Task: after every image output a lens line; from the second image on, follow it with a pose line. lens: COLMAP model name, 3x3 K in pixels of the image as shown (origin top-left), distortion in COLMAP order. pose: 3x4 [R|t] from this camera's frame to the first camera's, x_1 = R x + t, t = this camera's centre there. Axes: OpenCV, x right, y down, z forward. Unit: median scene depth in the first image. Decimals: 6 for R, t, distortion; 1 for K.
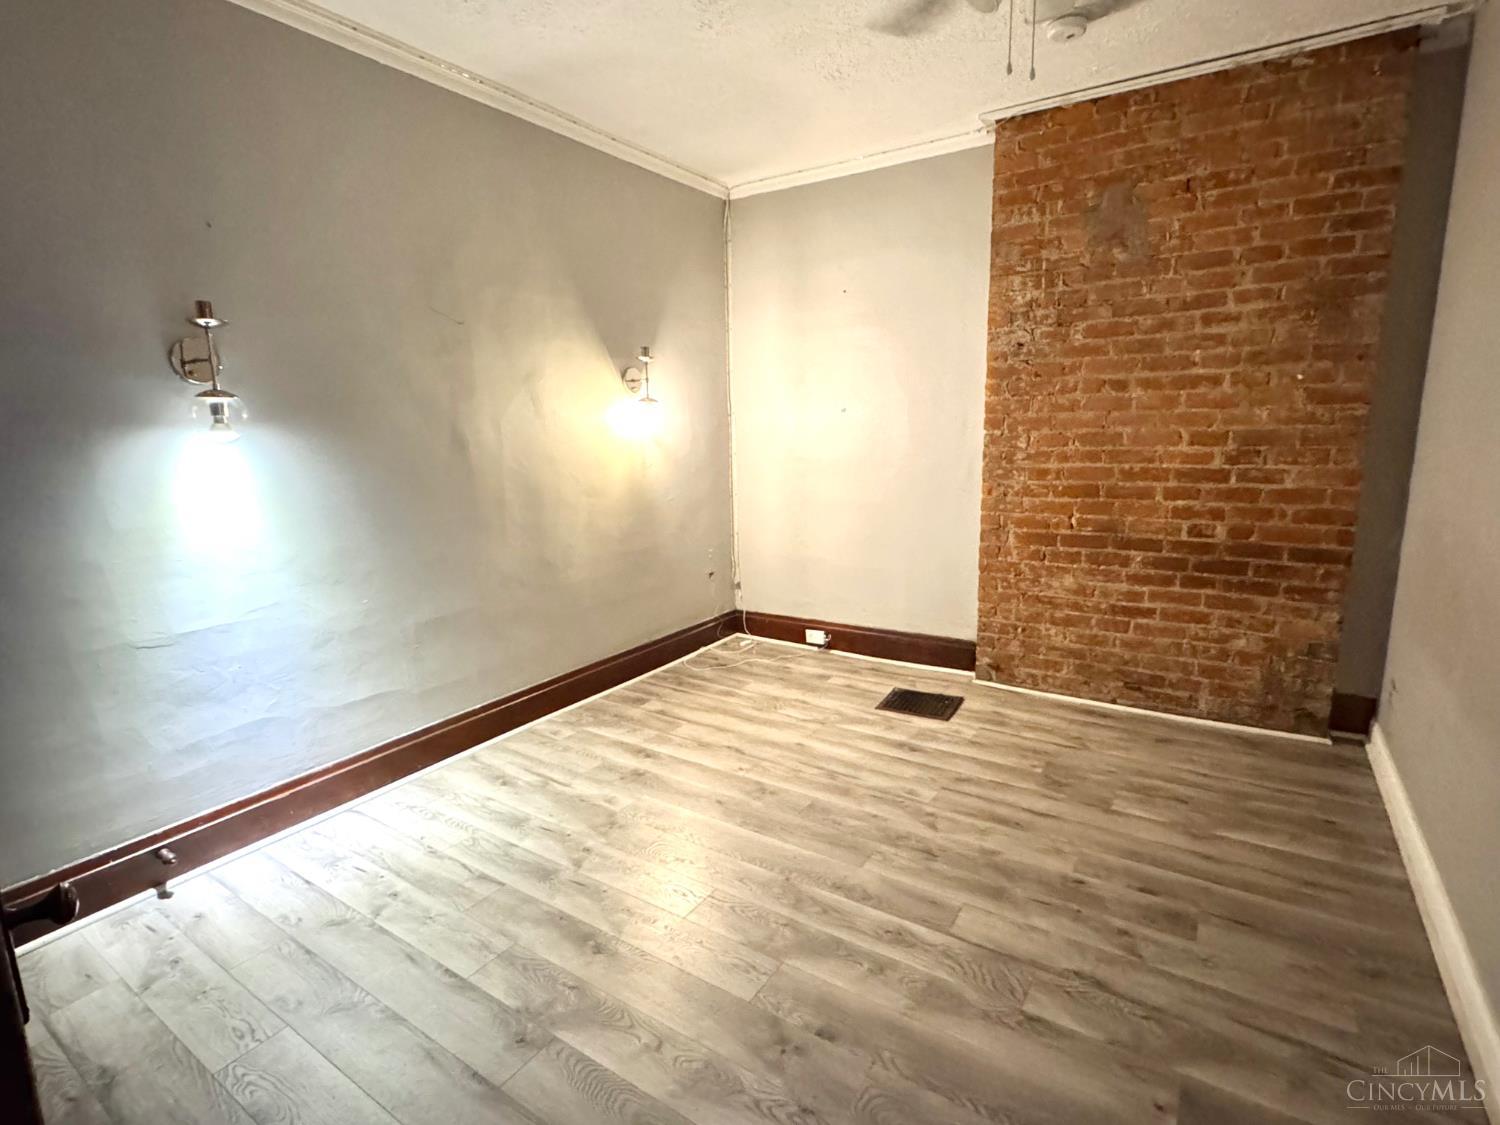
lens RADIAL K [[754.2, 0, 752.8], [0, 754.2, 566.6], [0, 0, 1]] dist [-0.014850, -0.000170]
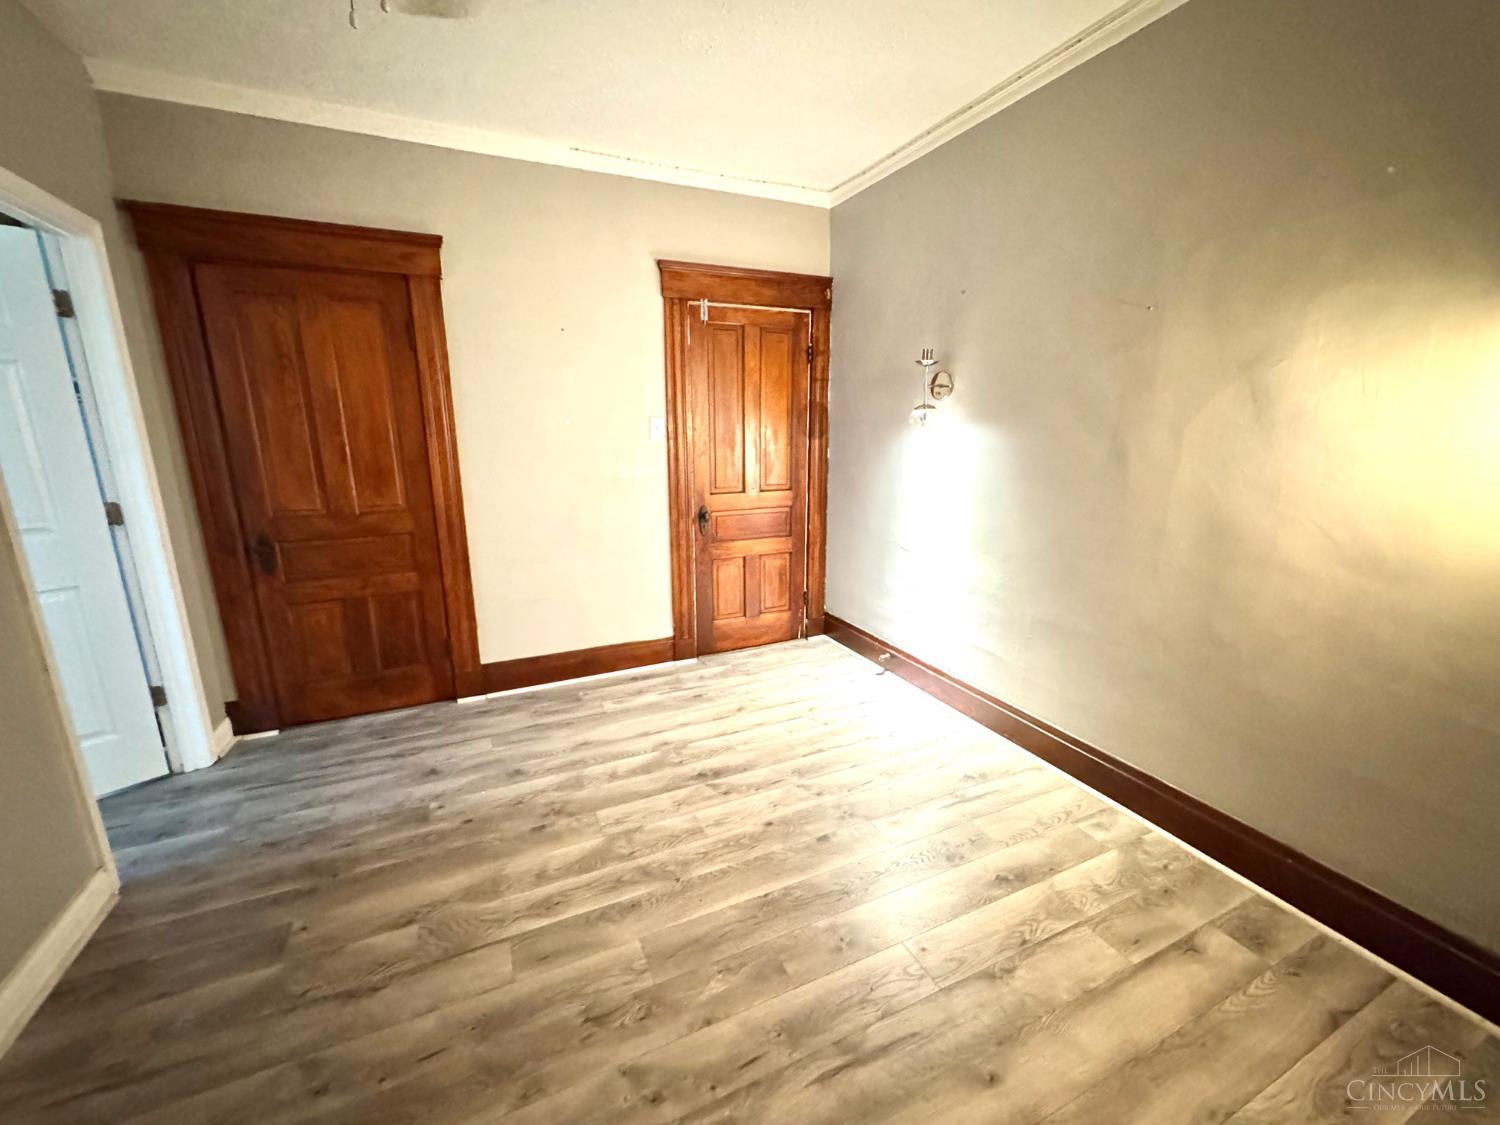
lens RADIAL K [[625.1, 0, 763.0], [0, 625.1, 559.2], [0, 0, 1]] dist [-0.002267, 0.000844]
pose [[-0.537898, 0.198702, -0.819258, 0.595802], [-0.145852, 0.935233, 0.322593, -0.292240], [0.830297, 0.293012, -0.474079, 1.364538]]
